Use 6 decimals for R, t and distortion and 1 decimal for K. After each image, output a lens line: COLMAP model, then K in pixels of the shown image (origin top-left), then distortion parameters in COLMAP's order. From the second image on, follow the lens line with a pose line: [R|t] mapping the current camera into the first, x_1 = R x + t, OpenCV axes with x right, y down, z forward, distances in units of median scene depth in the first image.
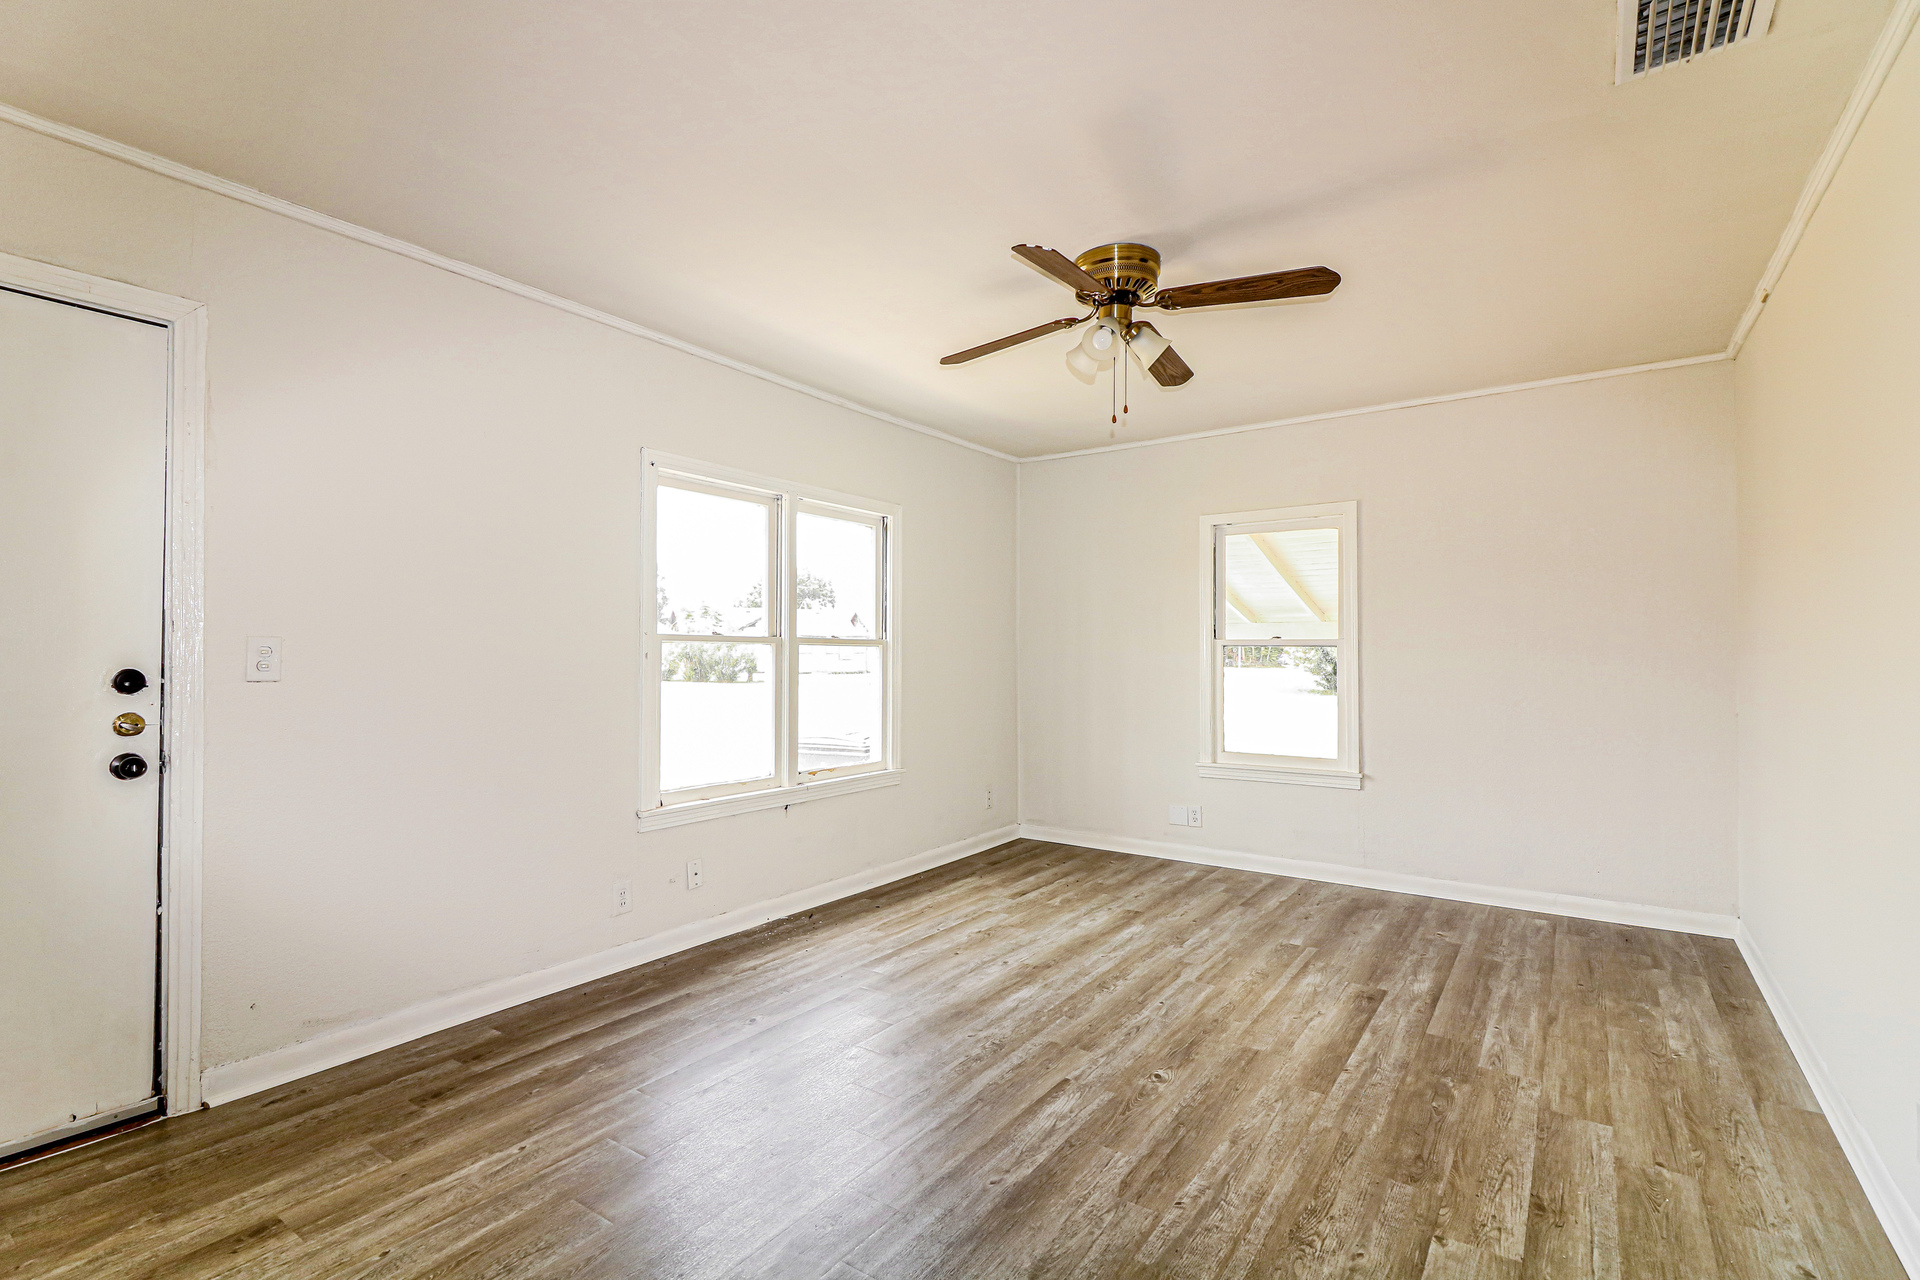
lens RADIAL K [[843.7, 0, 966.9], [0, 843.7, 630.3], [0, 0, 1]] dist [0.001346, -0.002435]
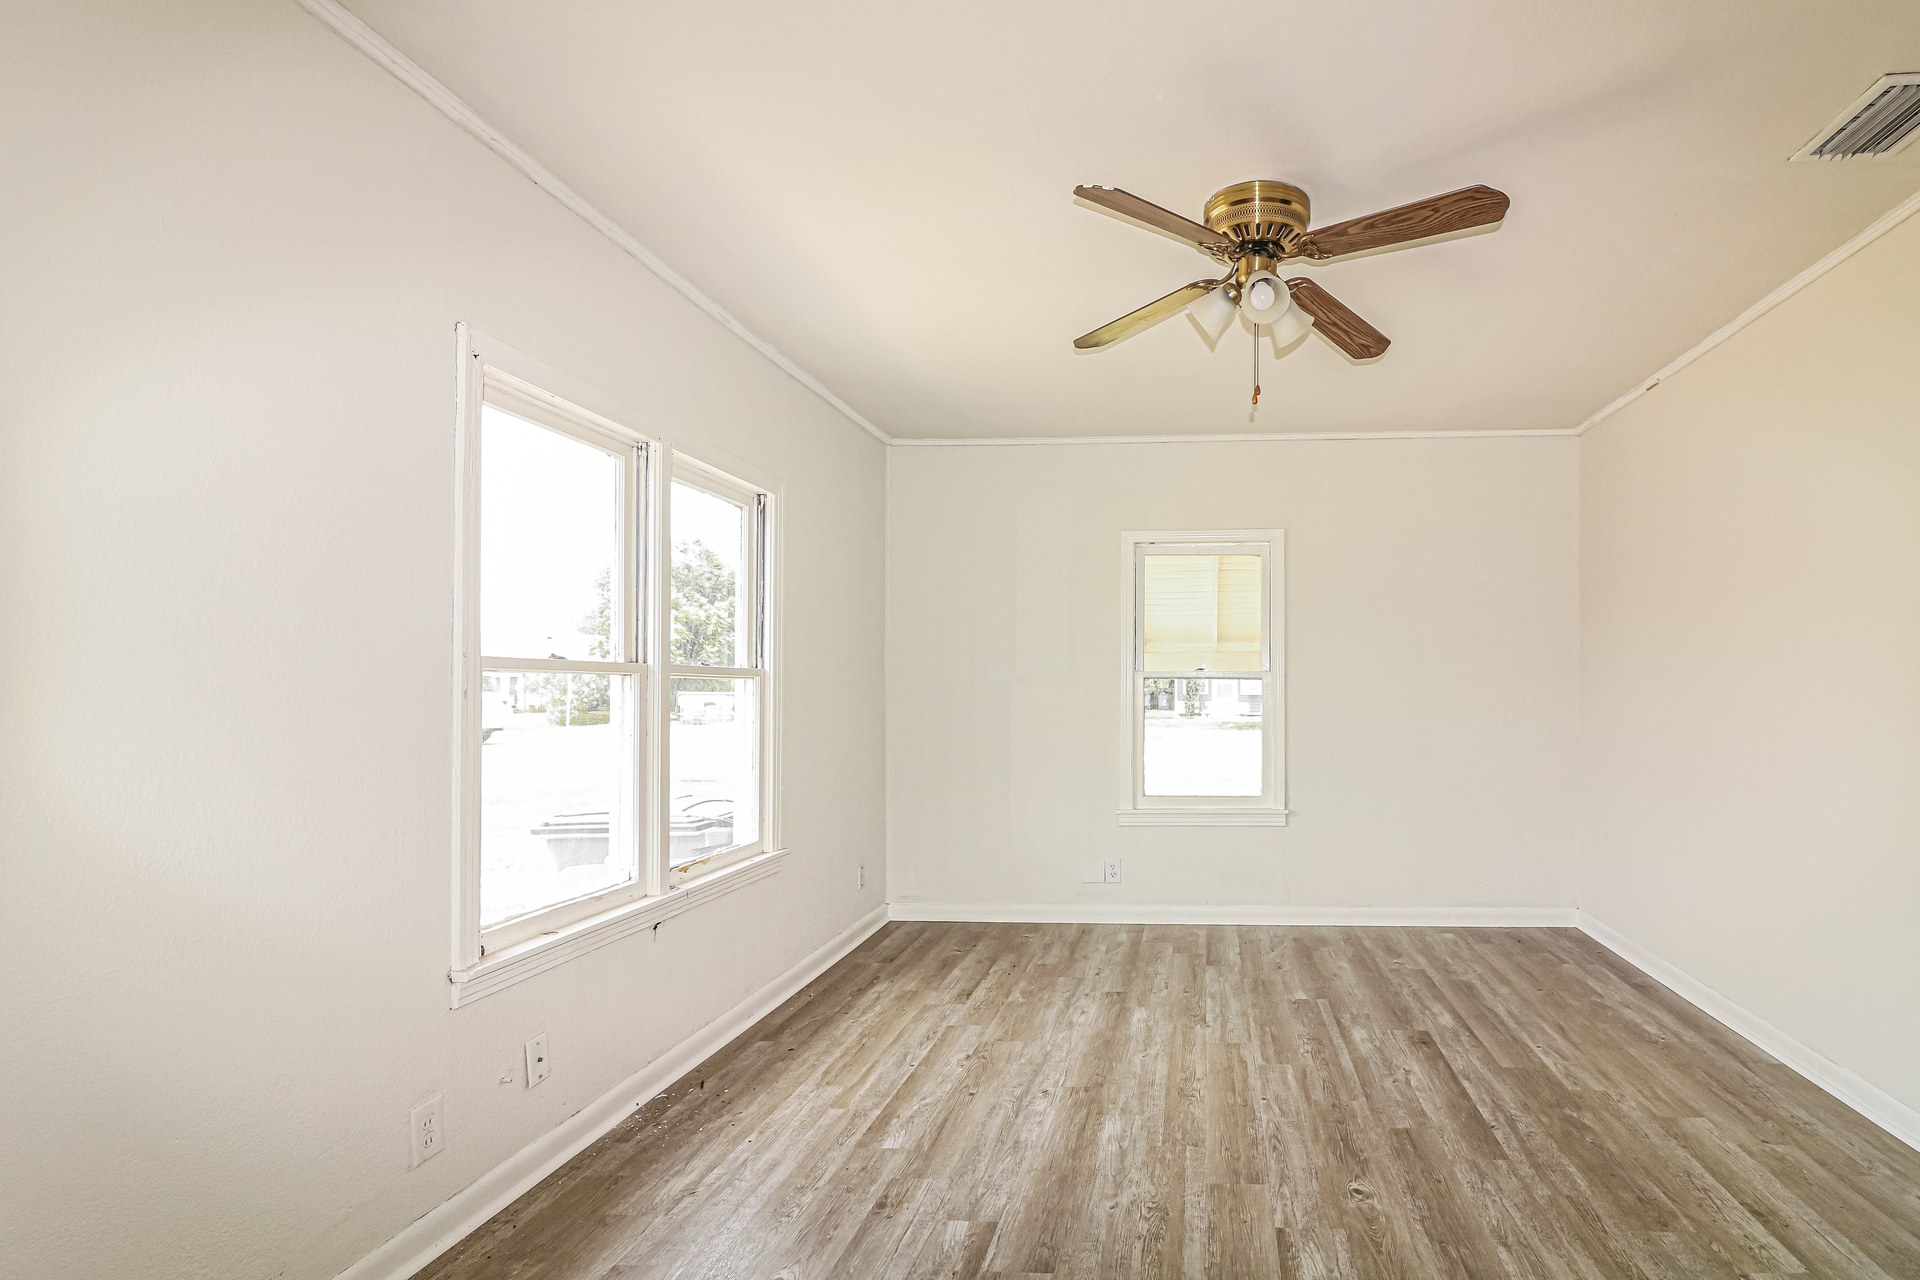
lens RADIAL K [[928.0, 0, 1172.6], [0, 928.0, 673.3], [0, 0, 1]] dist [-0.016334, -0.003376]
pose [[0.853655, 0.003869, 0.520824, -0.299261], [-0.010979, 0.999884, 0.010568, 0.004170], [-0.520723, -0.014740, 0.853598, 0.234001]]
